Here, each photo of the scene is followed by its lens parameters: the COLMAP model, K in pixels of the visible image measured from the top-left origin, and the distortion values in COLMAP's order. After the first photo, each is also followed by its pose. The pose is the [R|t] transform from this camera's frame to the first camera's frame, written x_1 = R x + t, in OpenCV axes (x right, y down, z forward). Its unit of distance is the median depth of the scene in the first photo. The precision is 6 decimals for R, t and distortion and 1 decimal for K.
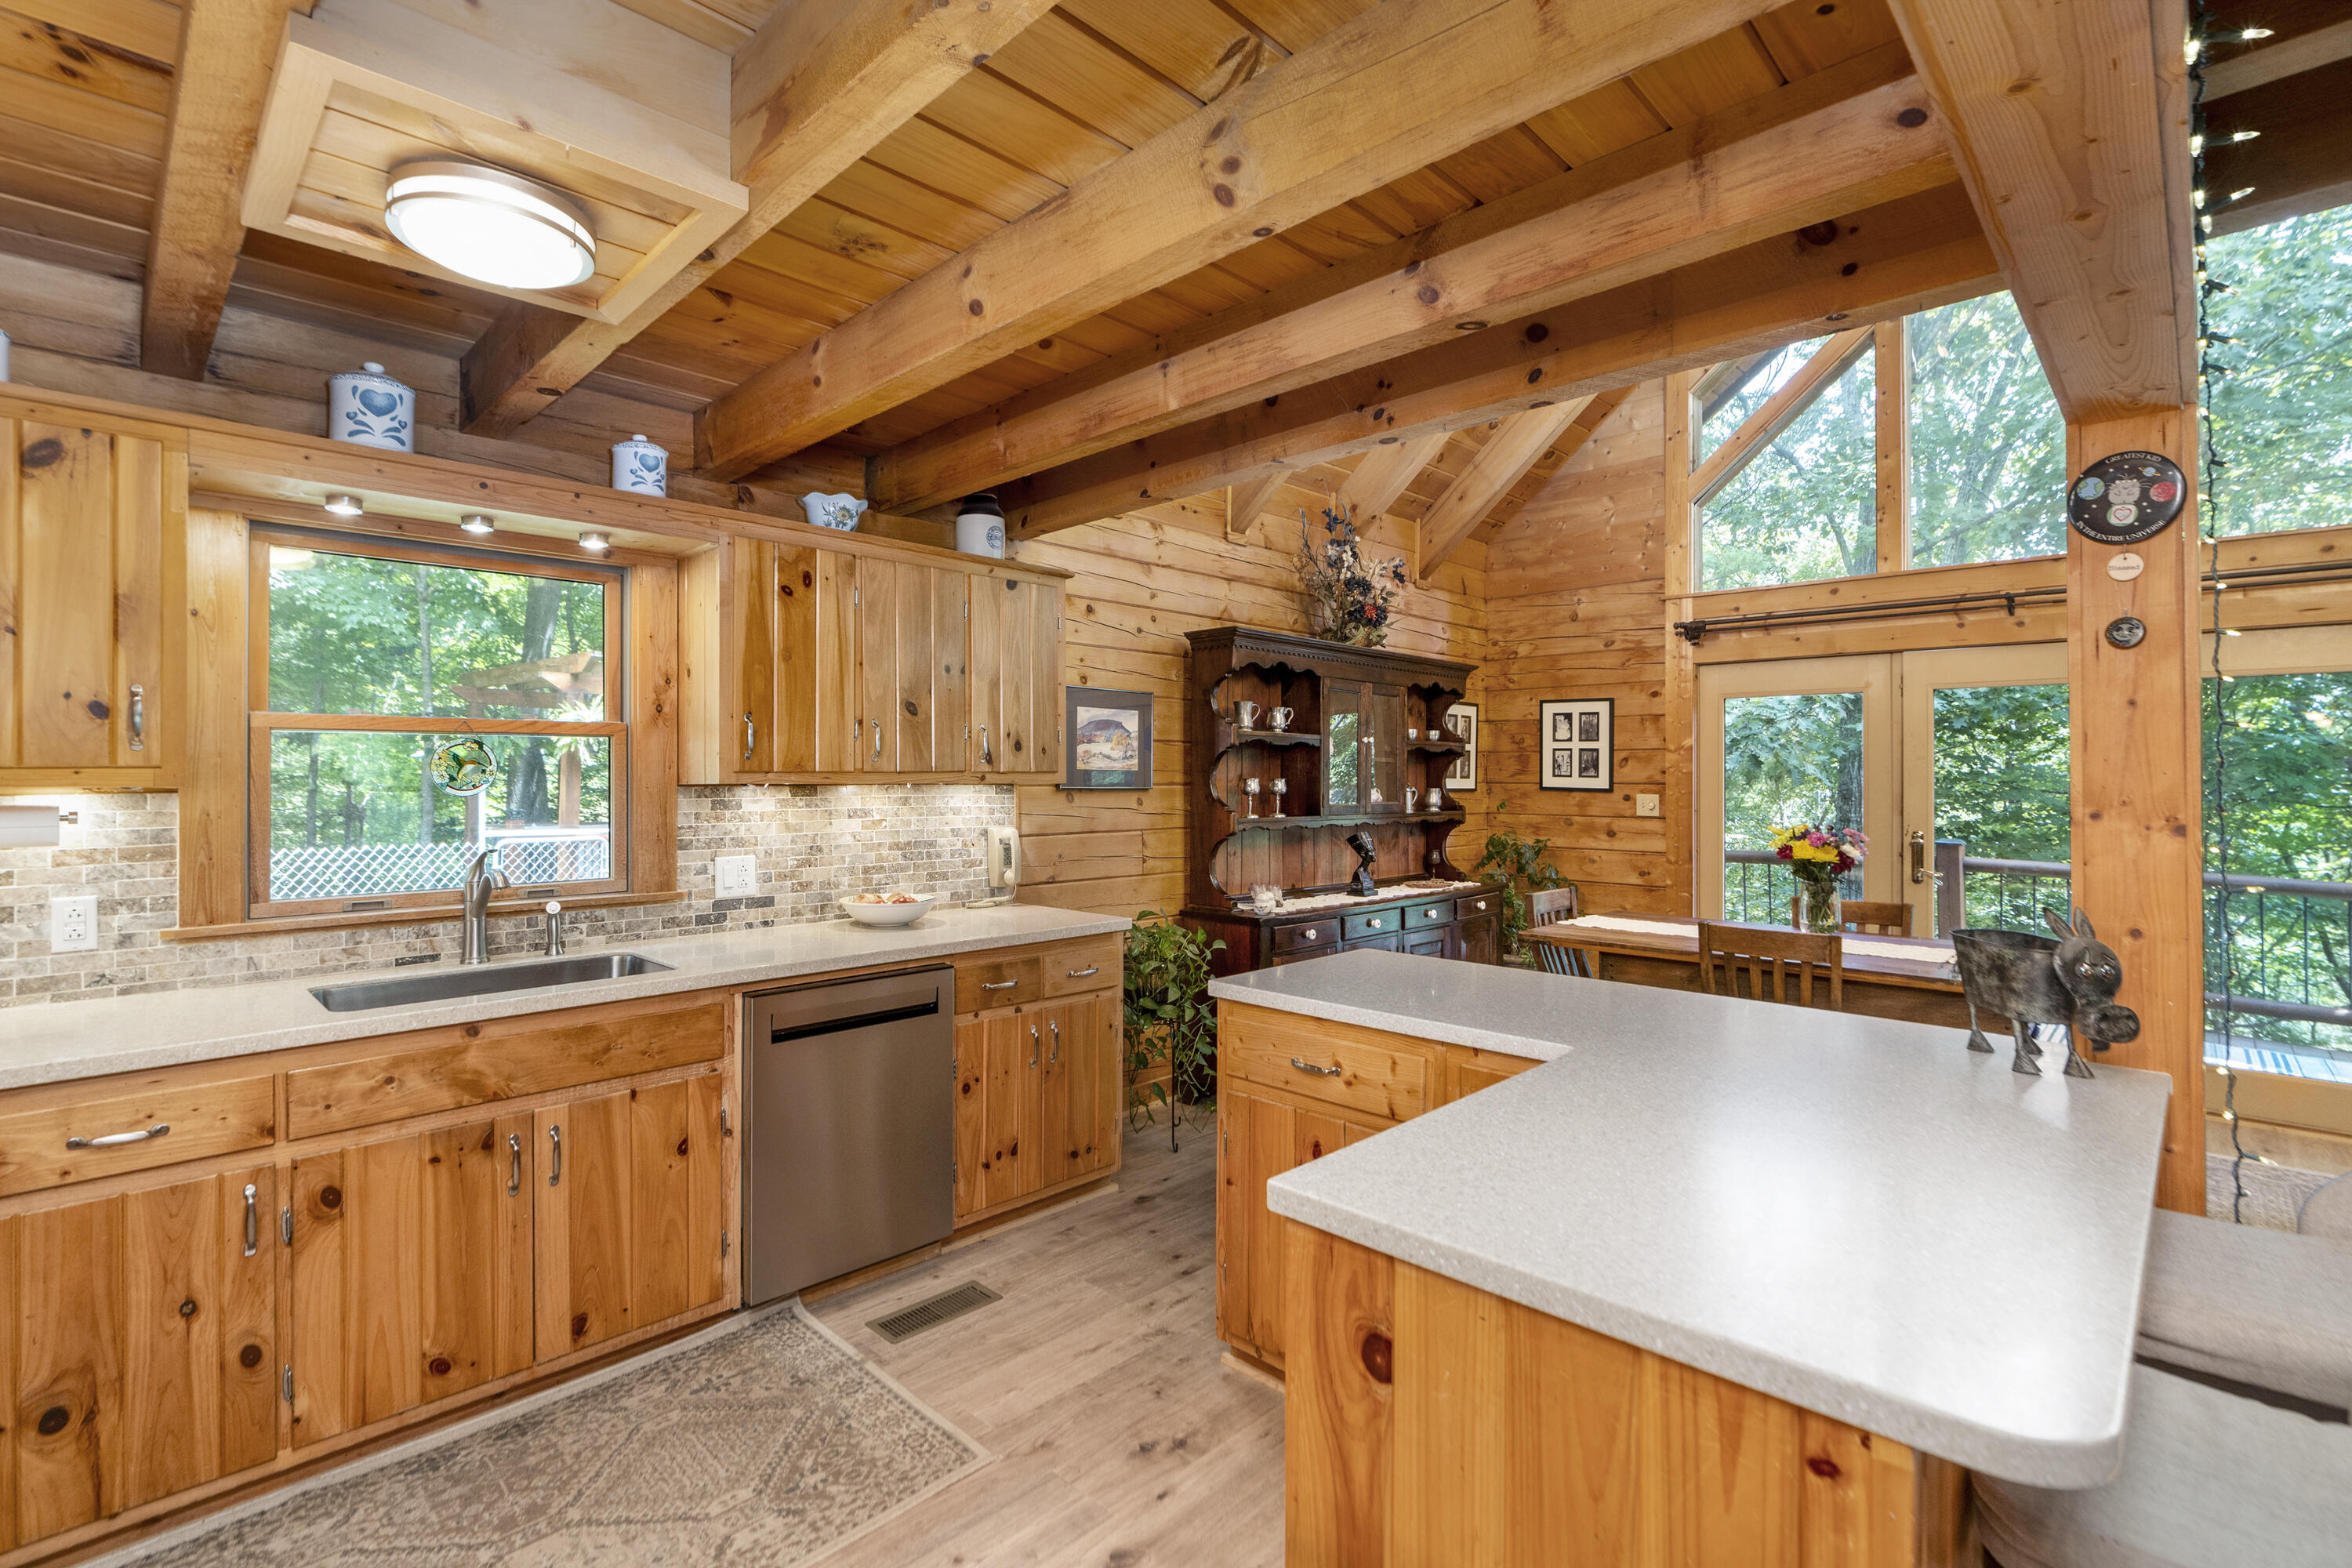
lens RADIAL K [[1063.4, 0, 1180.5], [0, 1063.4, 760.7], [0, 0, 1]] dist [-0.070240, -0.000024]
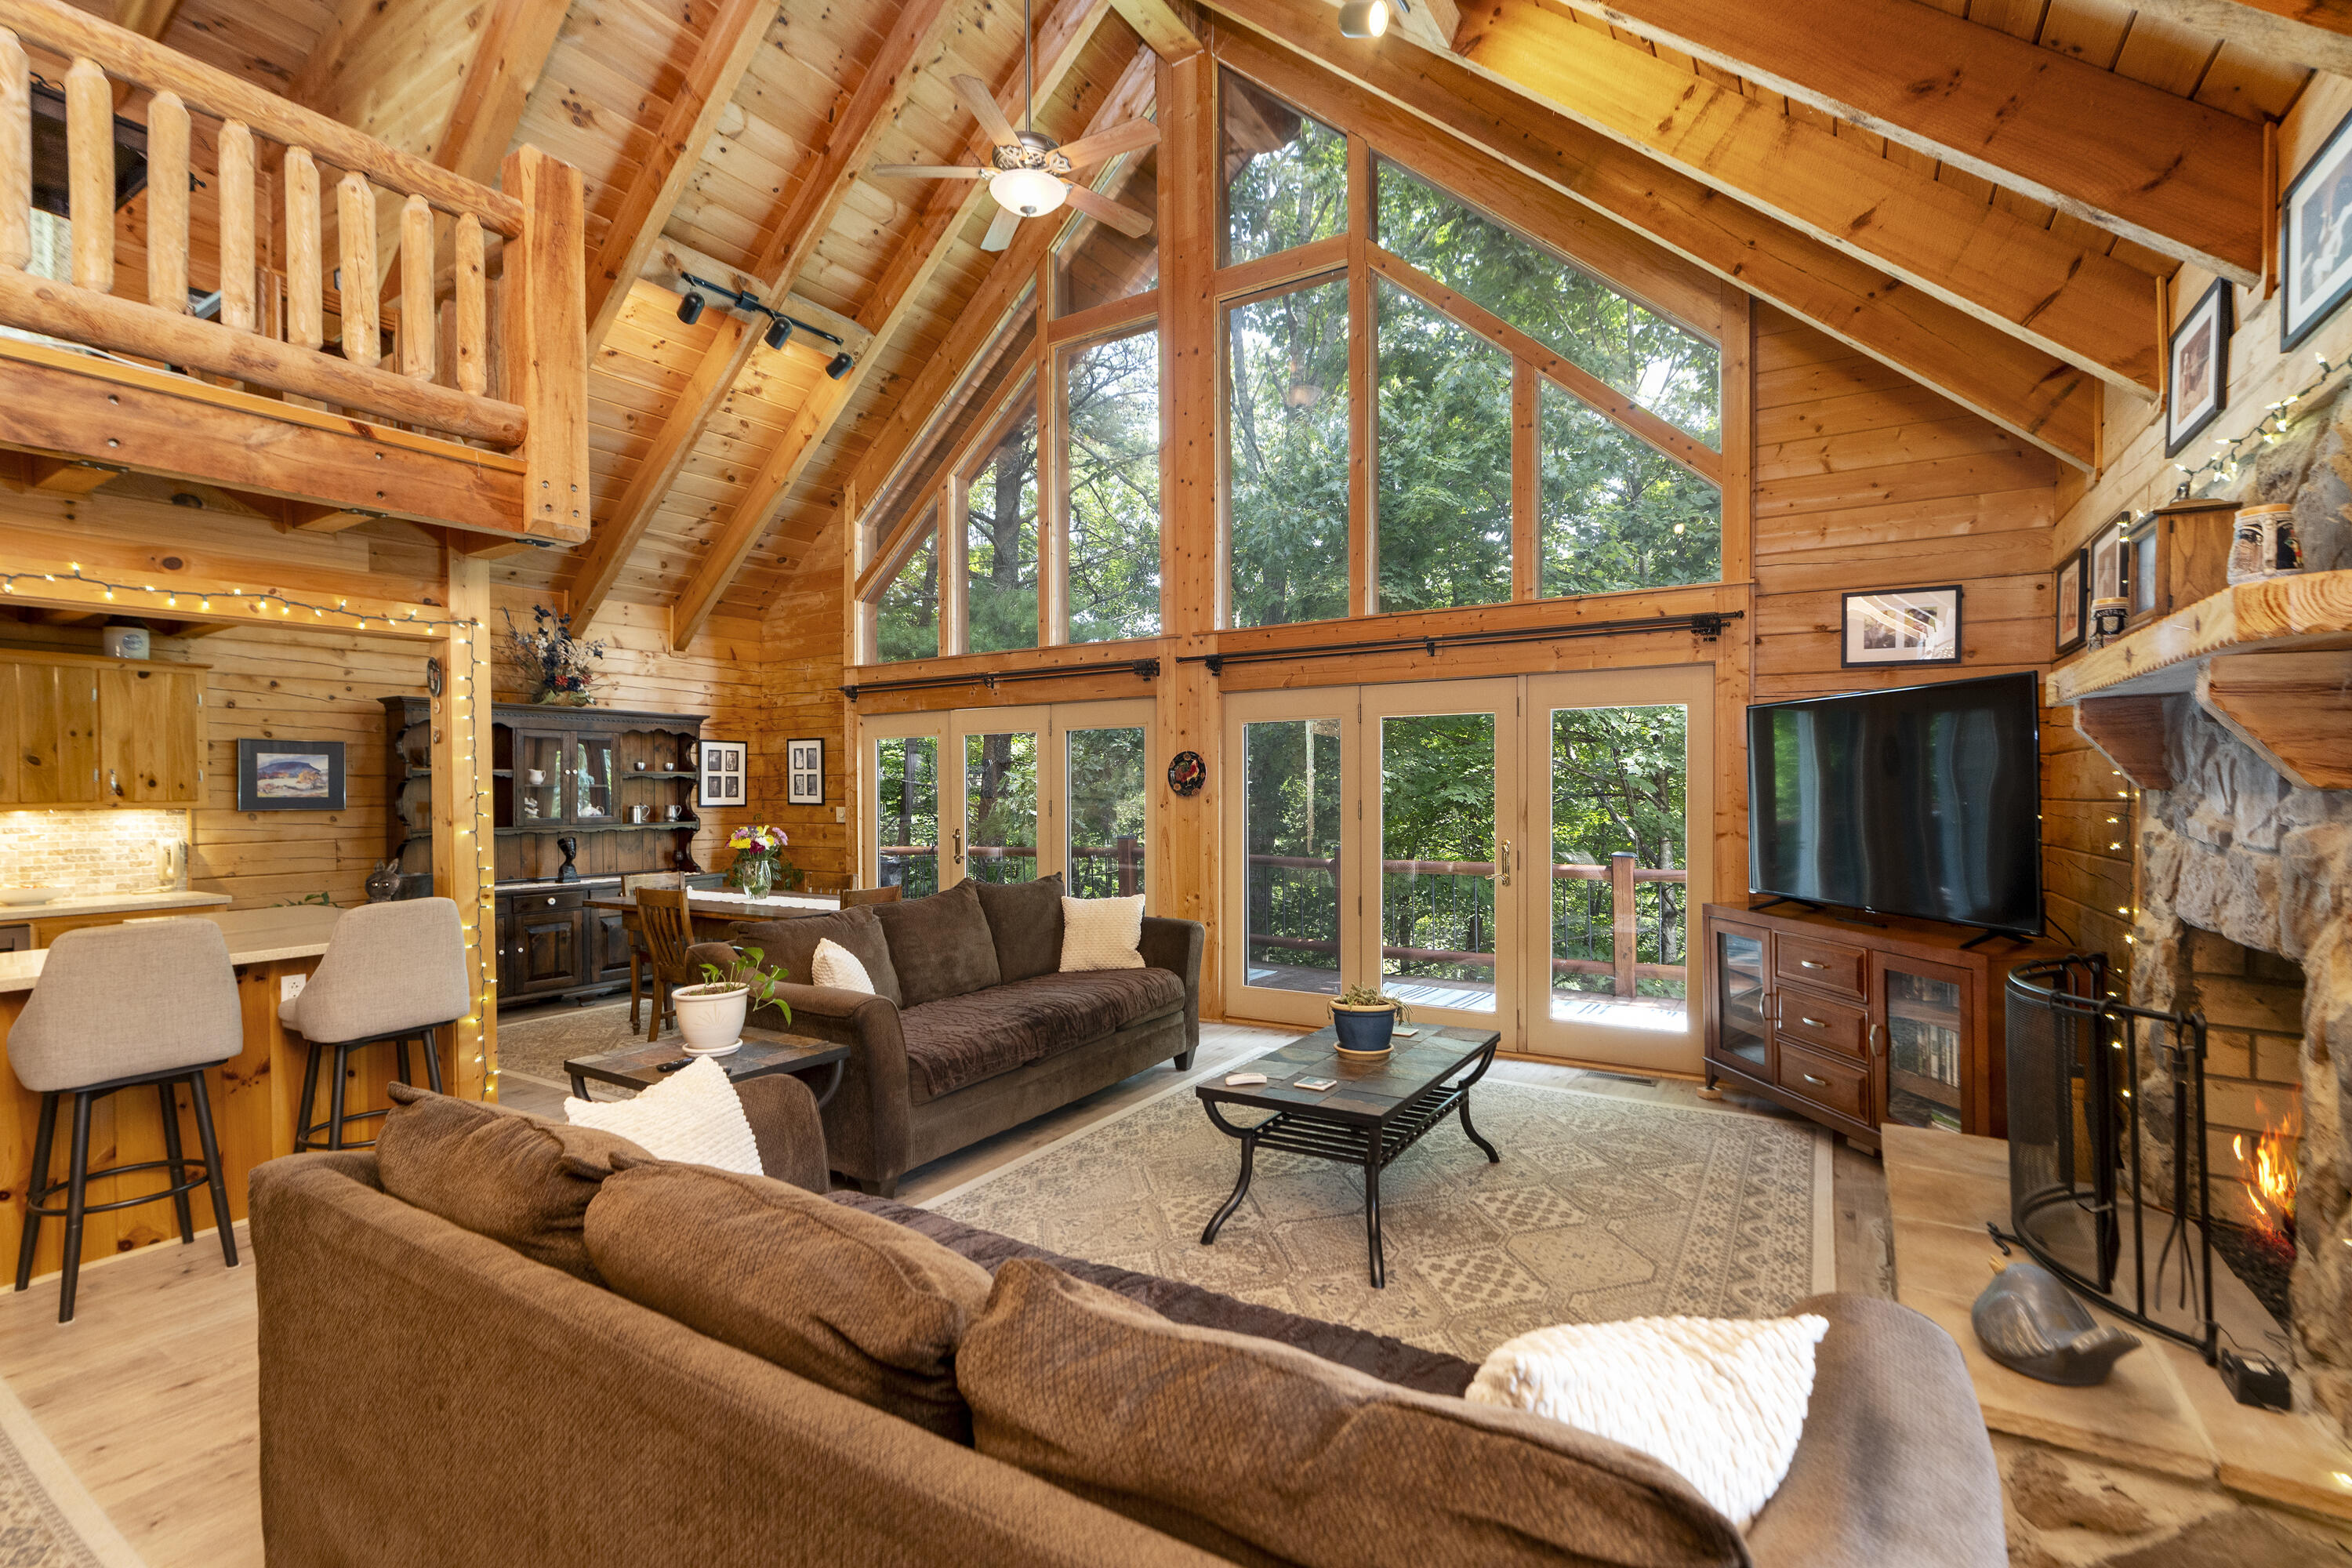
lens RADIAL K [[1064.4, 0, 1169.1], [0, 1064.4, 788.3], [0, 0, 1]] dist [-0.001477, 0.000154]
pose [[0.976606, -0.014736, 0.214532, 0.752208], [0.012636, 0.999858, 0.011158, -0.004246], [-0.214666, -0.008186, 0.976653, -0.626721]]
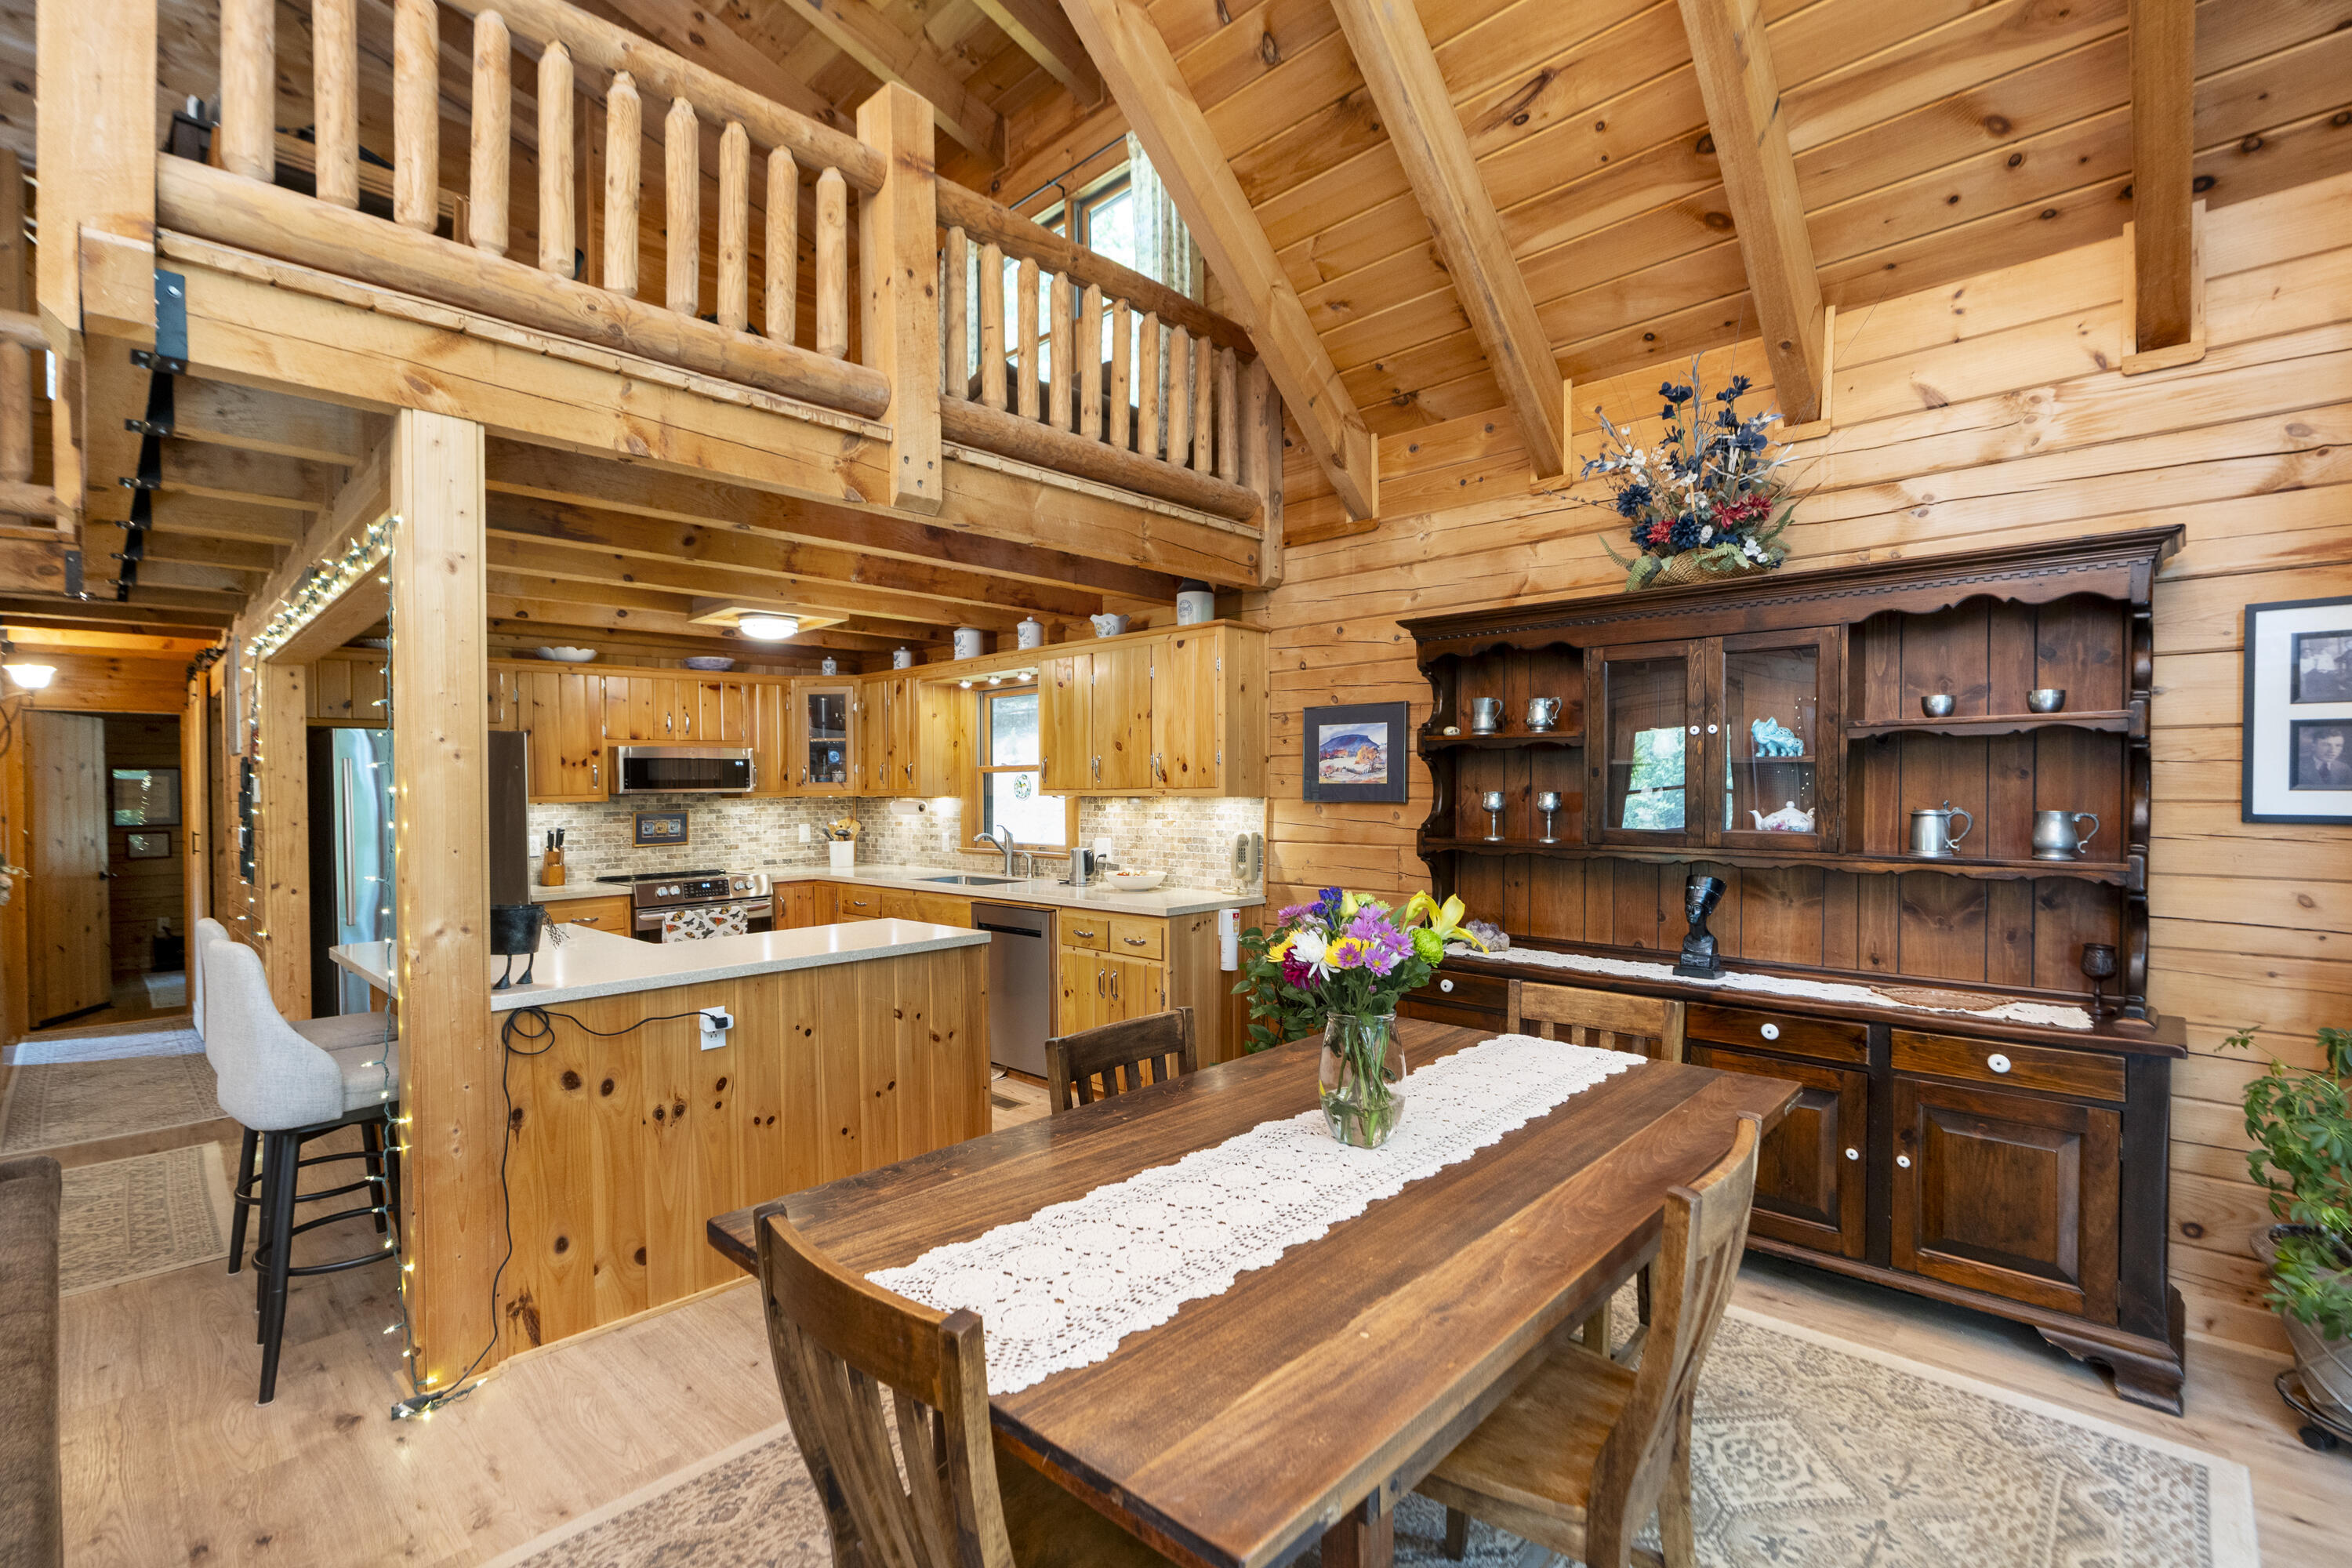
lens RADIAL K [[1064.4, 0, 1169.1], [0, 1064.4, 788.3], [0, 0, 1]] dist [-0.001477, 0.000154]
pose [[-0.002096, -0.002176, -0.999995, 0.939637], [0.020267, 0.999792, -0.002218, 0.011564], [0.999792, -0.020272, -0.002051, 0.804061]]
